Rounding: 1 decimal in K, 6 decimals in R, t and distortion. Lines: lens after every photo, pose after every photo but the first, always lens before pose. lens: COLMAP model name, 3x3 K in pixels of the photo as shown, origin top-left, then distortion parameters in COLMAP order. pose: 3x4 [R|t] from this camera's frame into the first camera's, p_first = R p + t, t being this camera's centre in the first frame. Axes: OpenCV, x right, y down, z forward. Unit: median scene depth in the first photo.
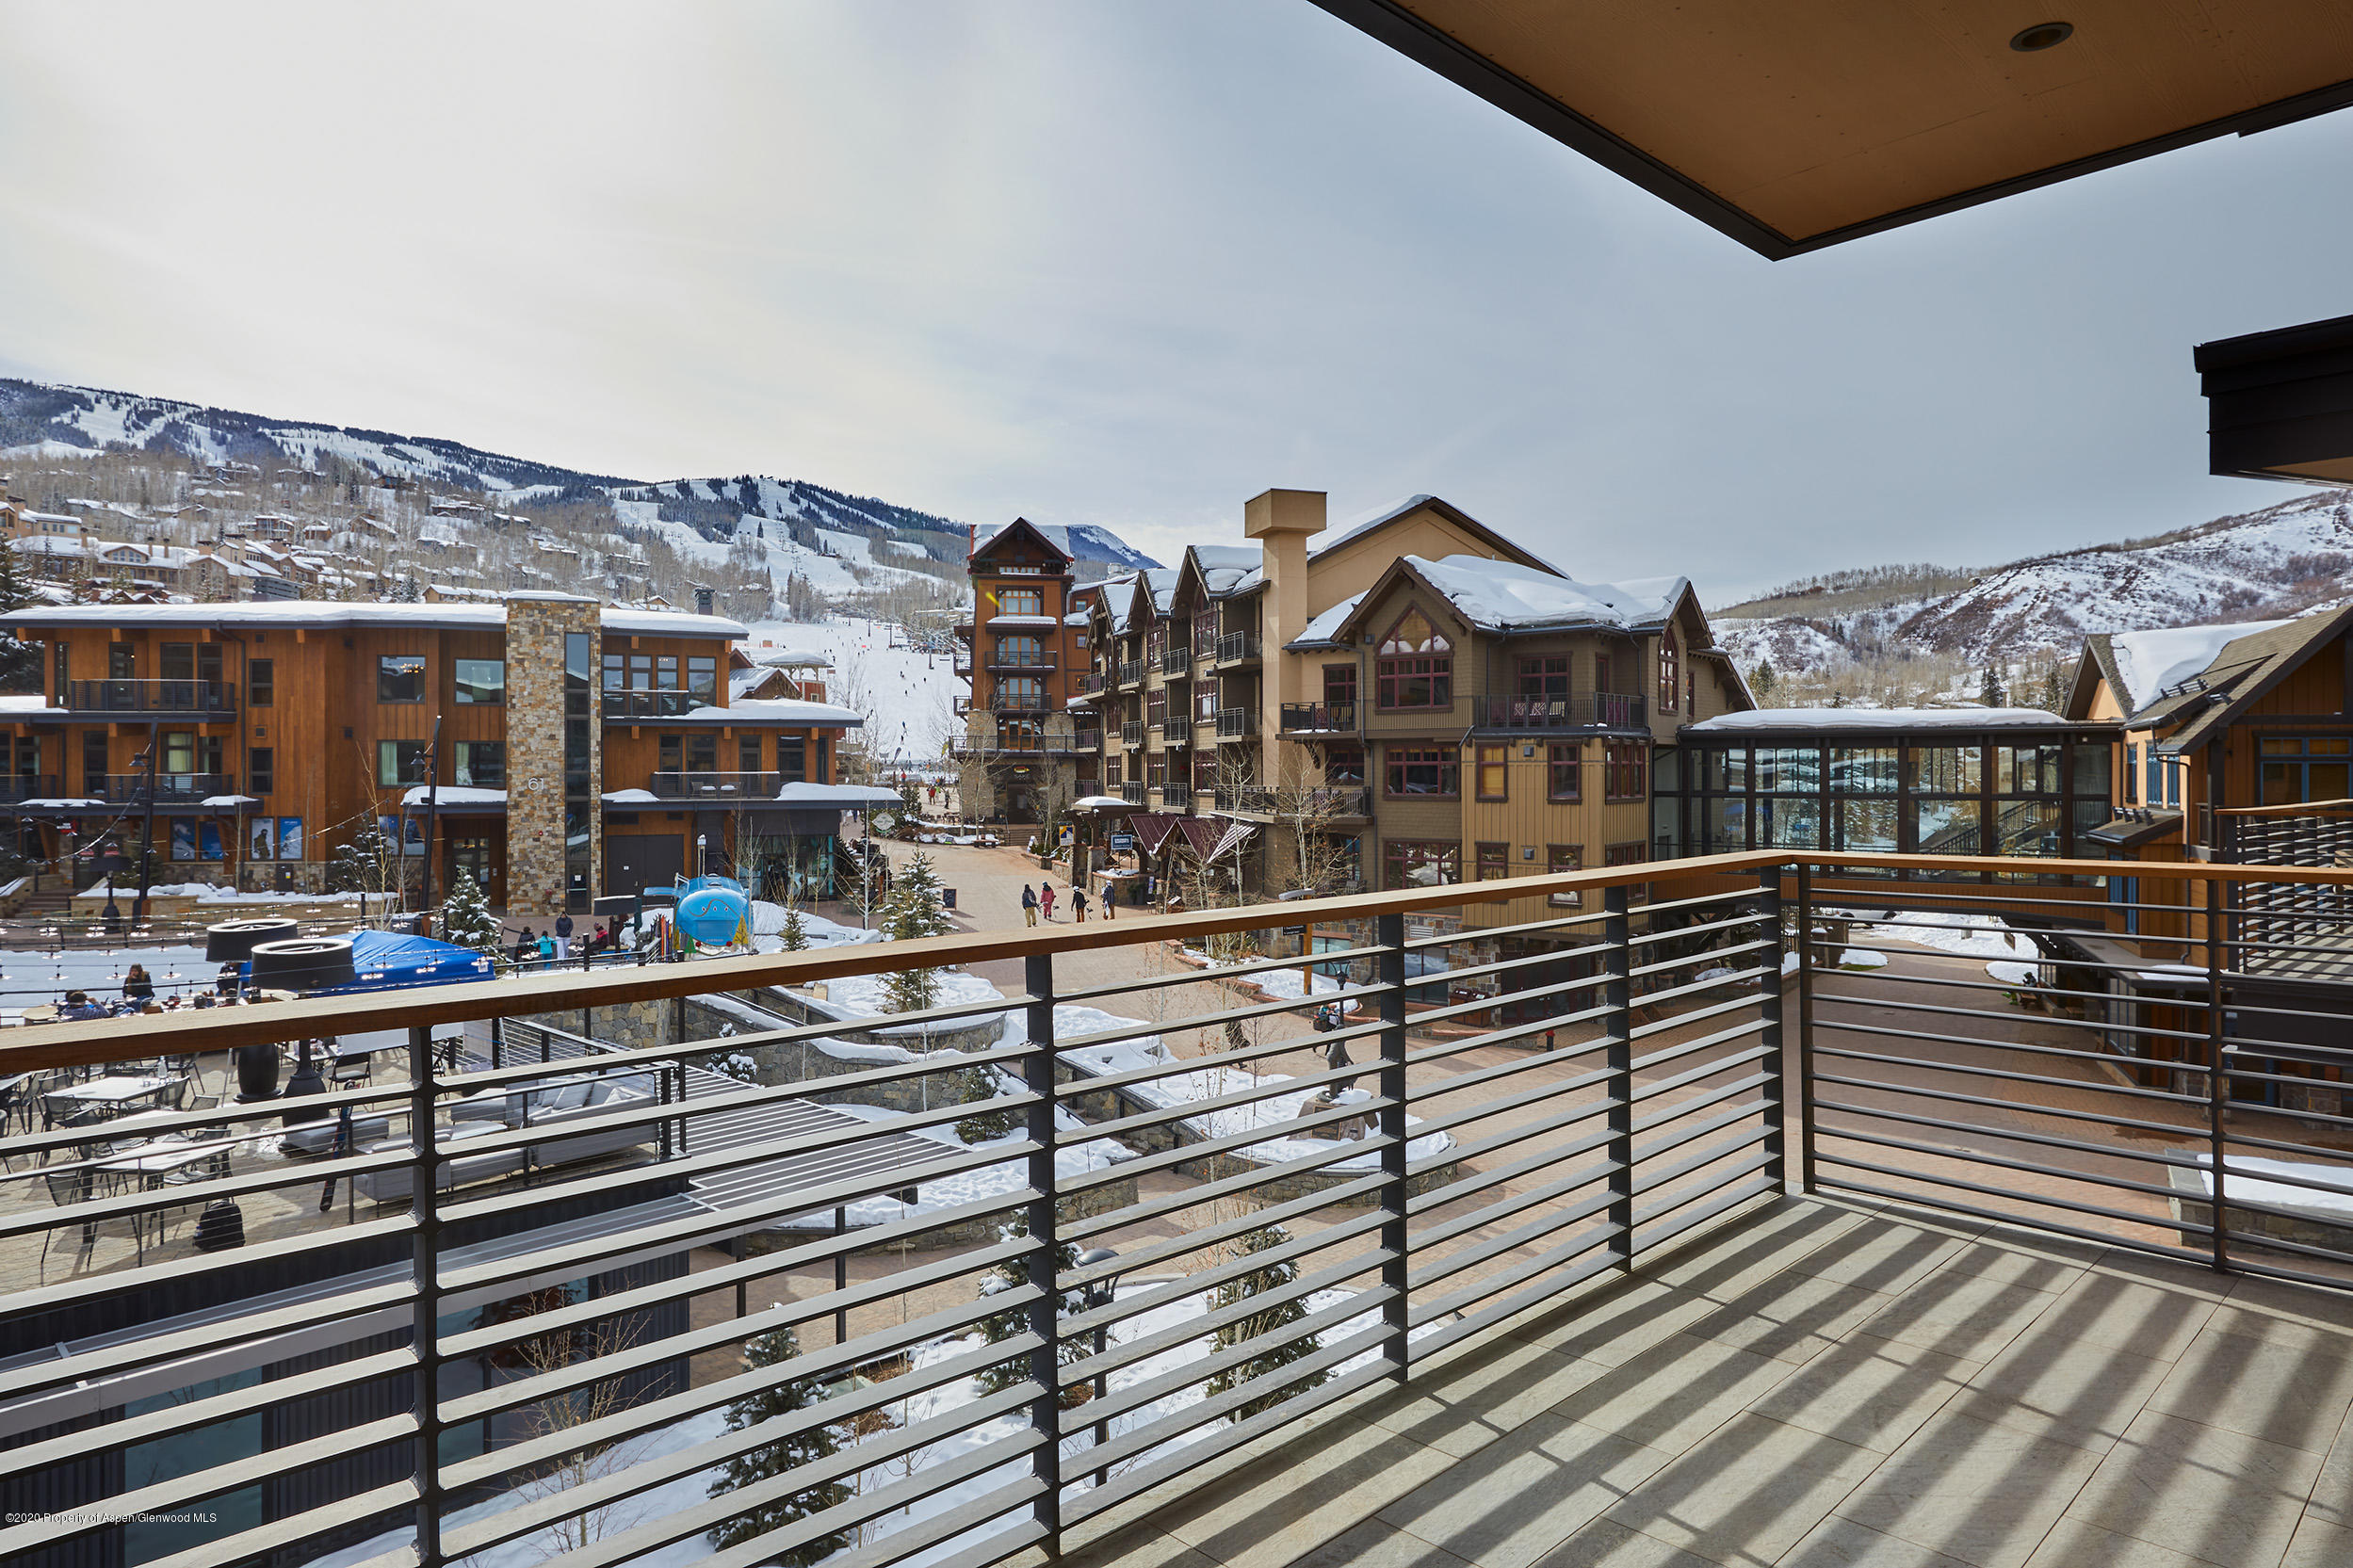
lens RADIAL K [[1362.1, 0, 1169.5], [0, 1362.1, 771.6], [0, 0, 1]] dist [-0.000030, 0.001751]
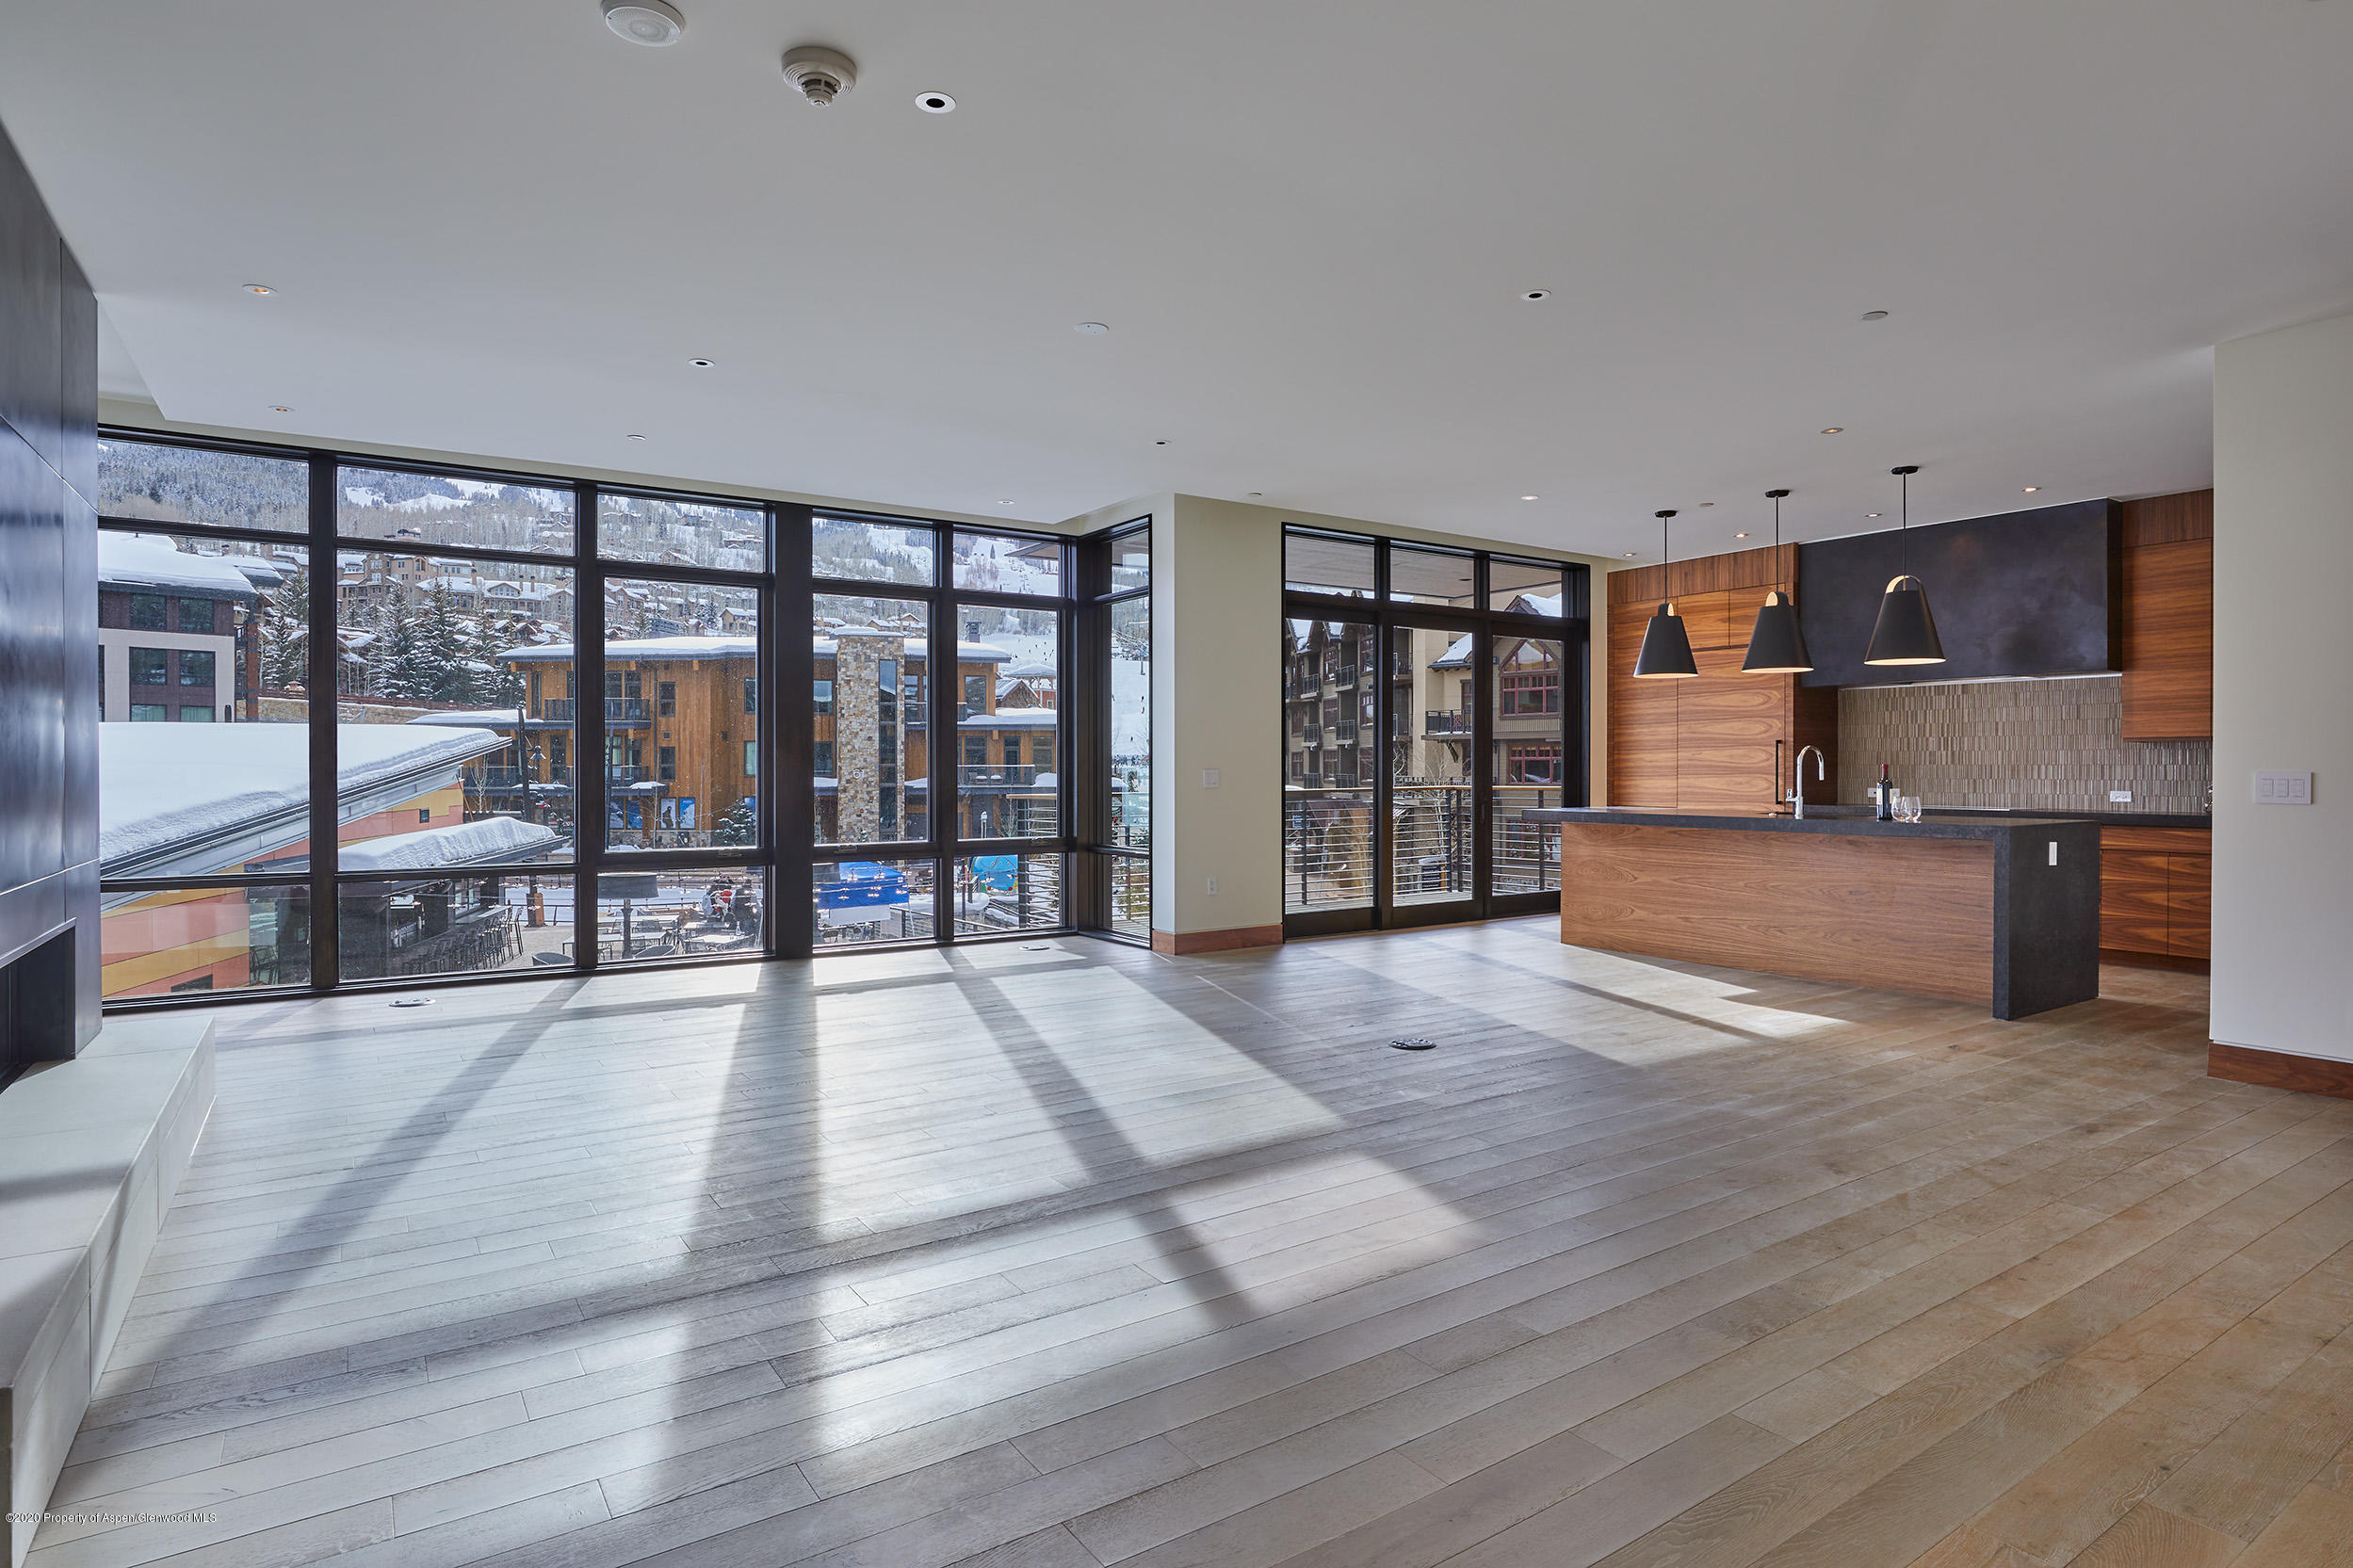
lens RADIAL K [[1273.6, 0, 1175.5], [0, 1273.6, 776.4], [0, 0, 1]] dist [-0.018878, 0.003839]
pose [[0.989473, 0.002425, -0.144698, 0.018768], [-0.001302, 0.999968, 0.007855, 0.001407], [0.144713, -0.007584, 0.989445, -0.164770]]
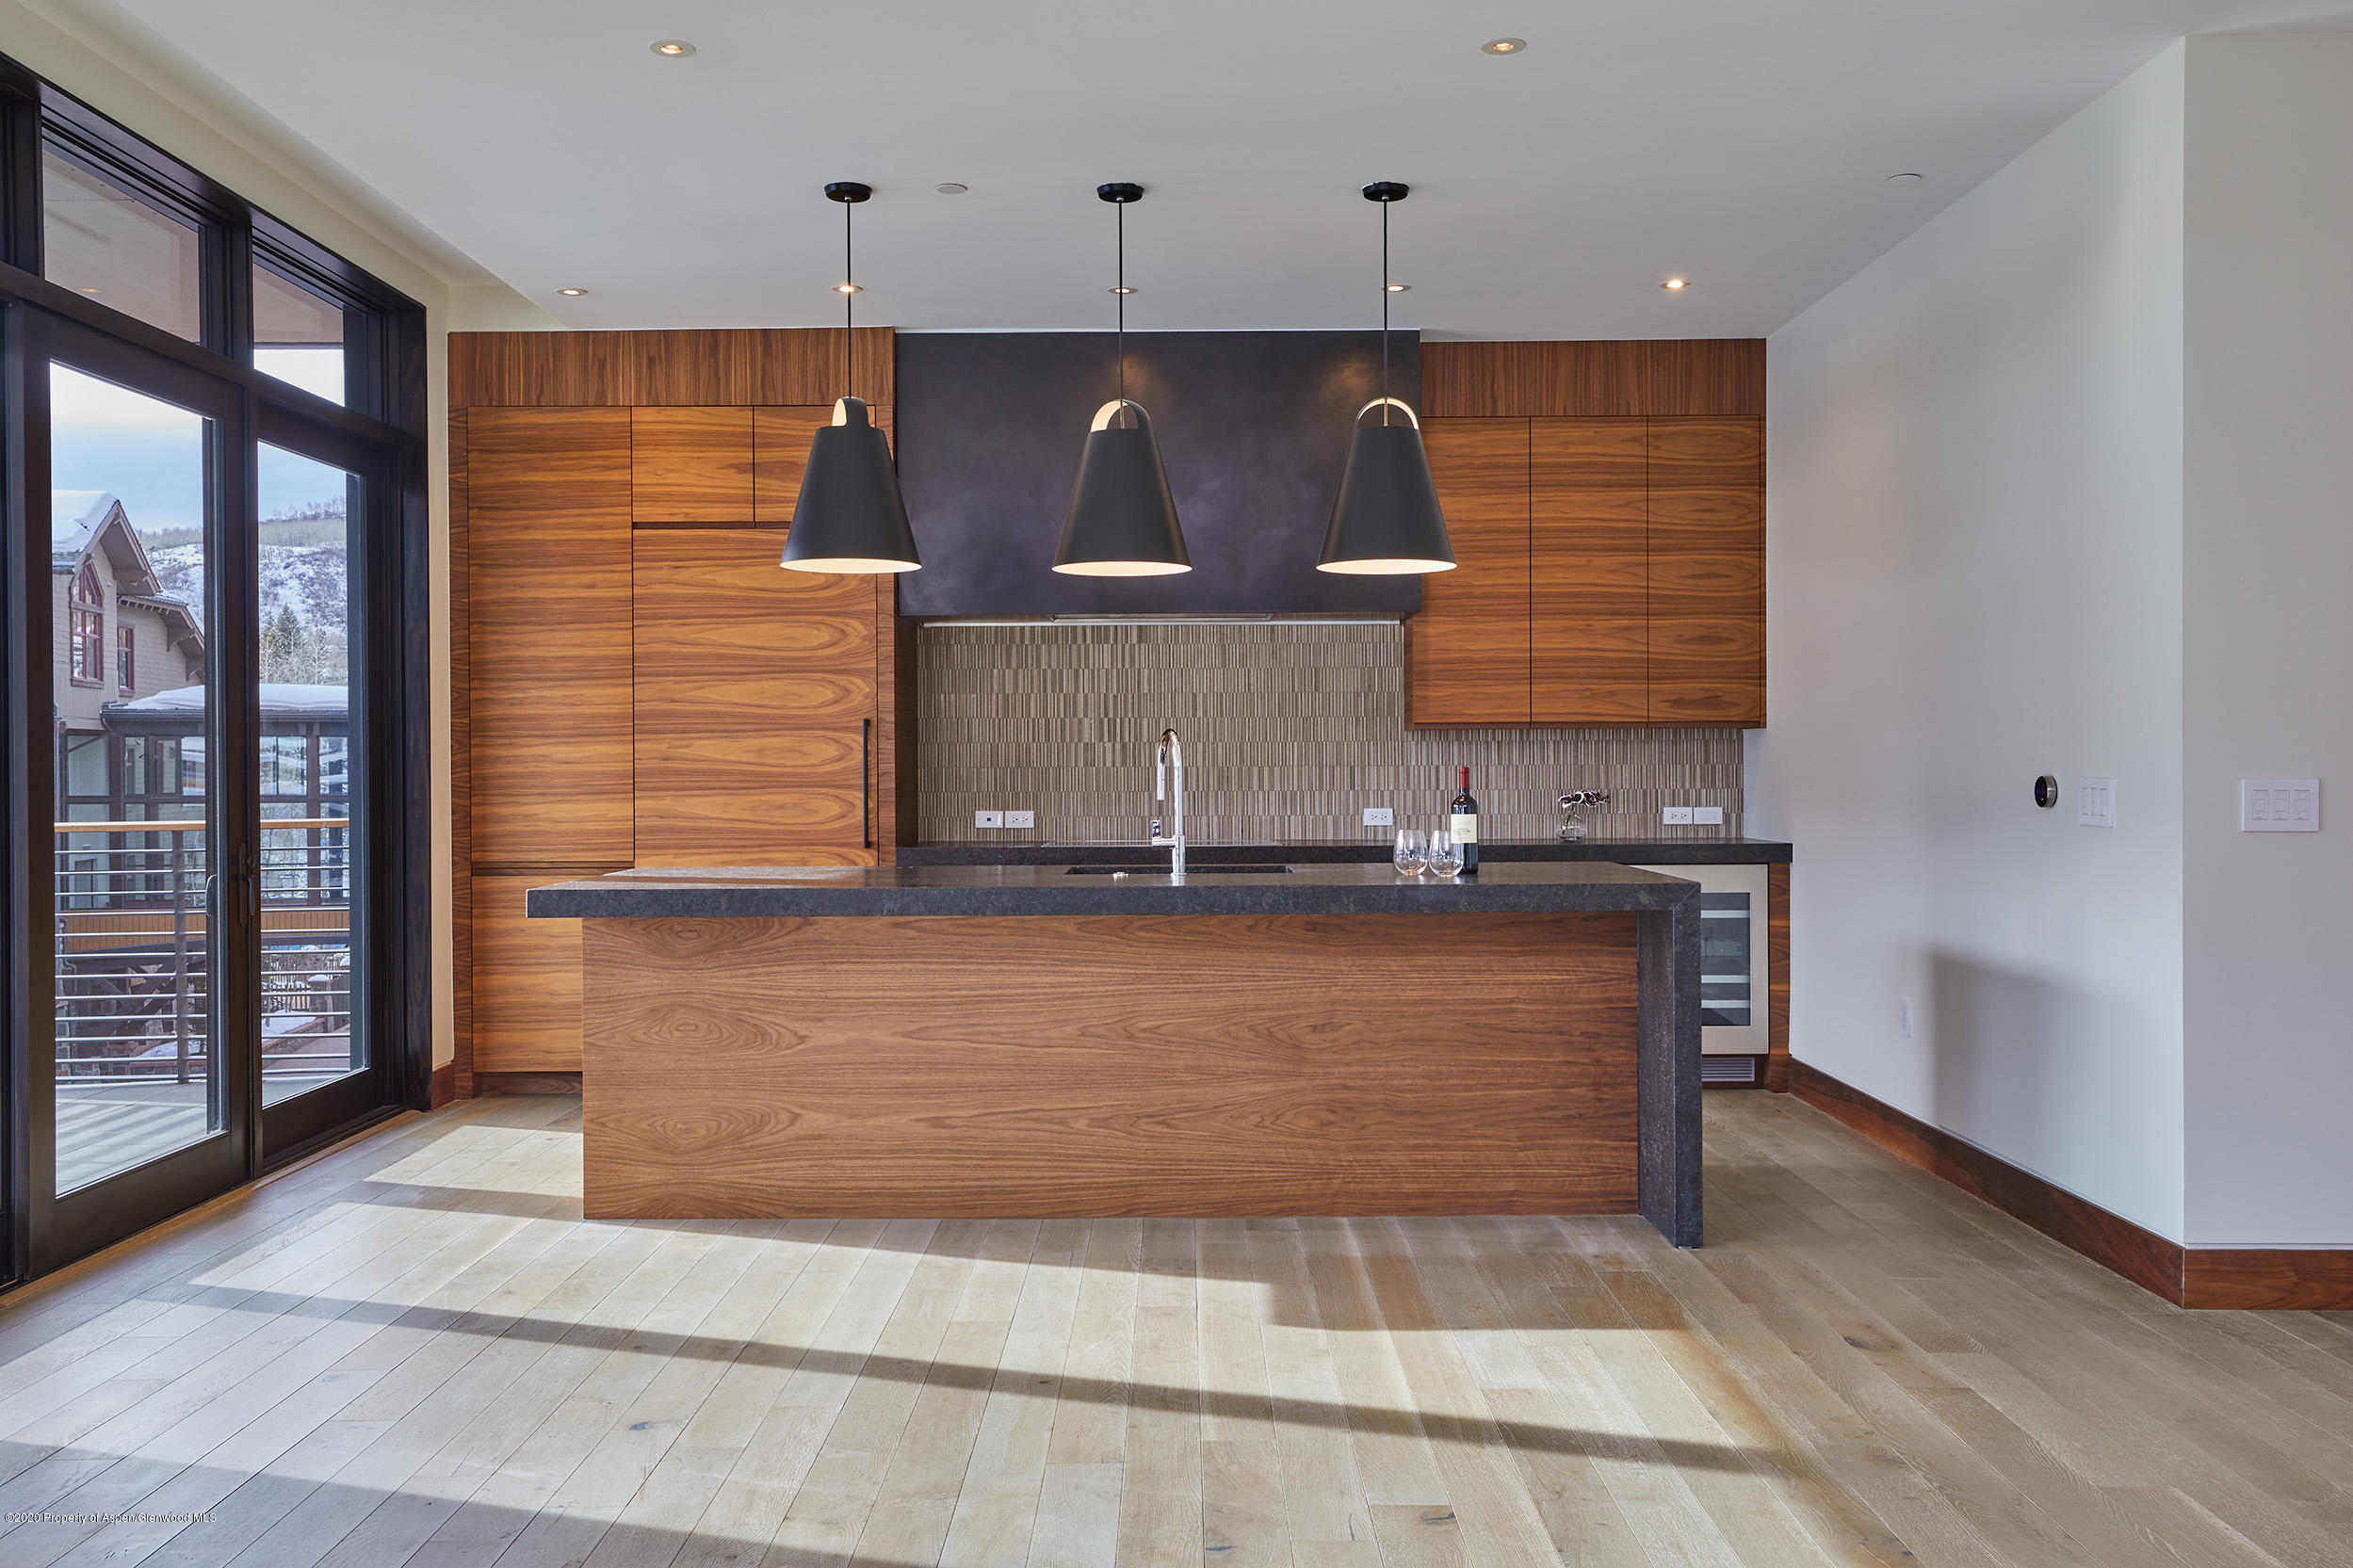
lens RADIAL K [[1965.6, 0, 1190.6], [0, 1965.6, 773.0], [0, 0, 1]] dist [0.021051, 0.007370]
pose [[0.670288, -0.005290, 0.742083, -0.008549], [0.003853, 0.999986, 0.003649, 0.000989], [-0.742091, 0.000414, 0.670299, -0.090263]]
